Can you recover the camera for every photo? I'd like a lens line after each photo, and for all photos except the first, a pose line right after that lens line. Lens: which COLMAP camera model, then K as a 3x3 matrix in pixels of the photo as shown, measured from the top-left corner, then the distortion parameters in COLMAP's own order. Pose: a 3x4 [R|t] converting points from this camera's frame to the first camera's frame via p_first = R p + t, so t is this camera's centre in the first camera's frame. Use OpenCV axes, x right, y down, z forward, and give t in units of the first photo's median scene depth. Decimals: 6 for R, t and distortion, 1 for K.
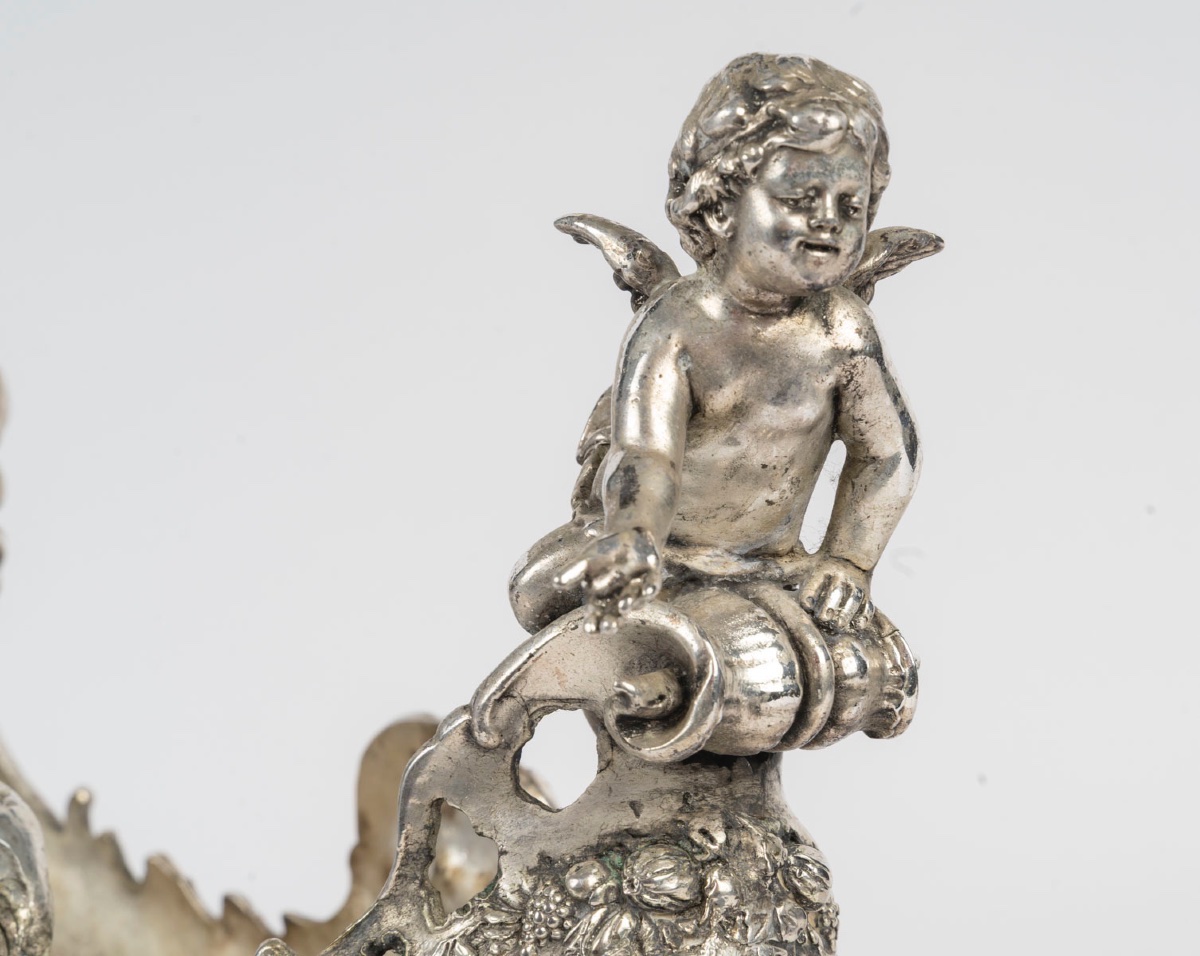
lens RADIAL K [[3433.4, 0, 600.0], [0, 3433.4, 478.0], [0, 0, 1]] dist [-0.024075, 1.322588]
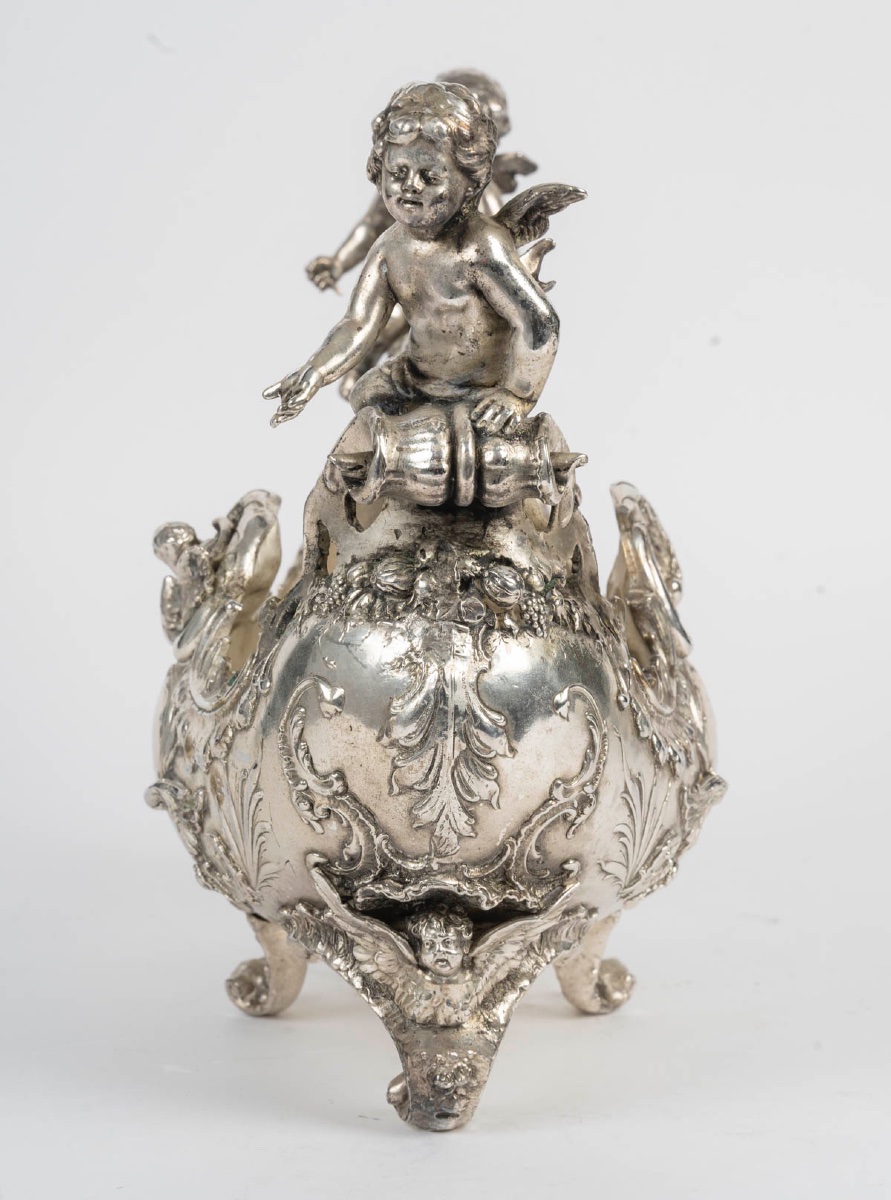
lens RADIAL K [[3380.4, 0, 445.5], [0, 3380.4, 600.0], [0, 0, 1]] dist [0.006207, 0.152391]
pose [[0.771235, 0.089985, -0.630158, 1.068880], [-0.024284, 0.993396, 0.112135, -0.056606], [0.636087, -0.071180, 0.768327, -0.248269]]
